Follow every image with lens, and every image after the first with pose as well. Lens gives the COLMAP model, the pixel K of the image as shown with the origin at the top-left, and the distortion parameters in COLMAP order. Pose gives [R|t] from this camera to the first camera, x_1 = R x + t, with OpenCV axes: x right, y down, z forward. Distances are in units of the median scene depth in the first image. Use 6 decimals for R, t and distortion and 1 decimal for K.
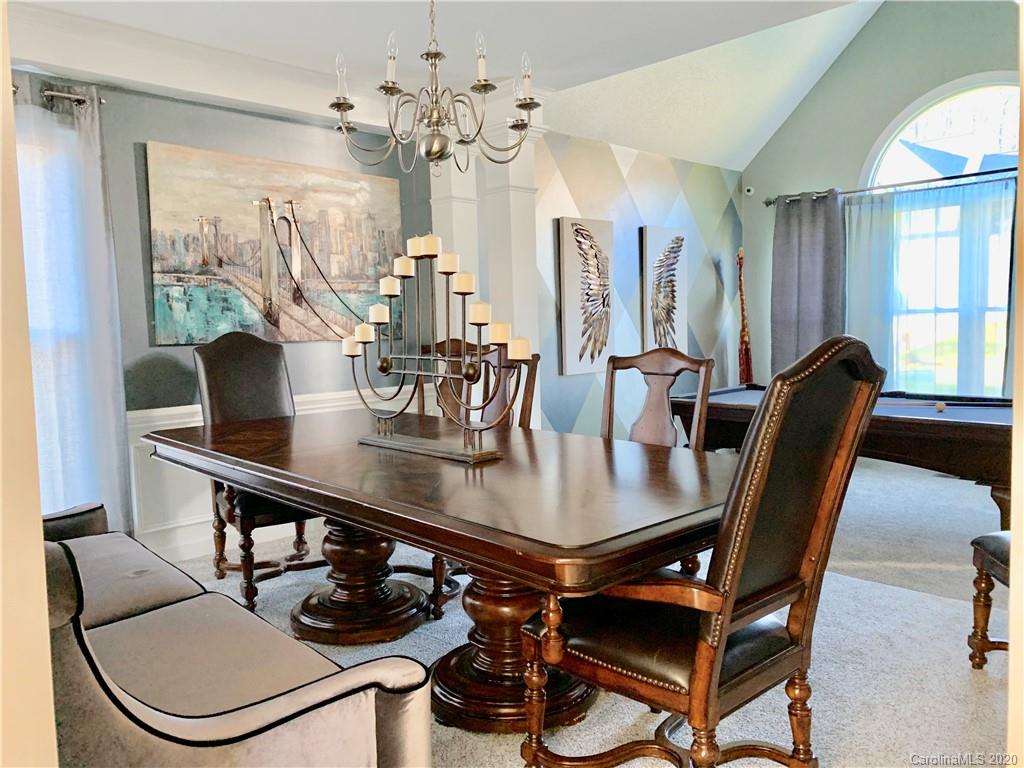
lens RADIAL K [[775.3, 0, 511.9], [0, 775.3, 384.1], [0, 0, 1]] dist [0.003948, -0.002547]
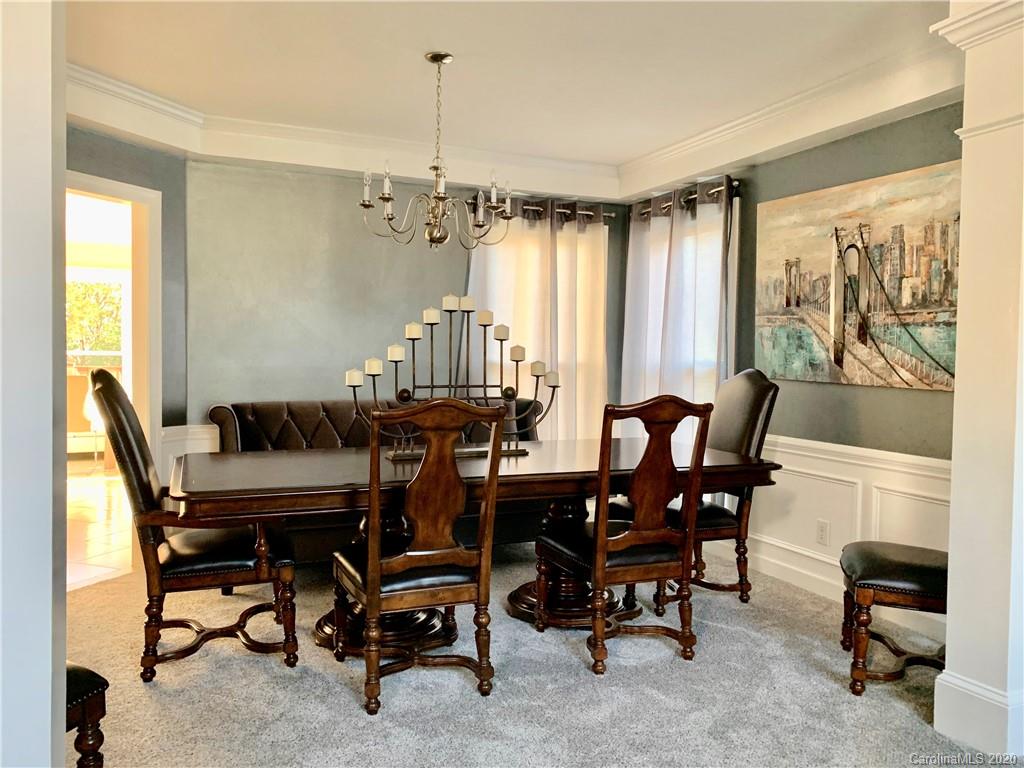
lens RADIAL K [[775.3, 0, 512.4], [0, 775.3, 382.4], [0, 0, 1]] dist [0.003948, -0.002547]
pose [[-0.358035, 0.049395, -0.932401, 0.690601], [-0.086049, 0.992604, 0.085626, -0.102075], [0.929734, 0.110890, -0.351137, 0.978783]]
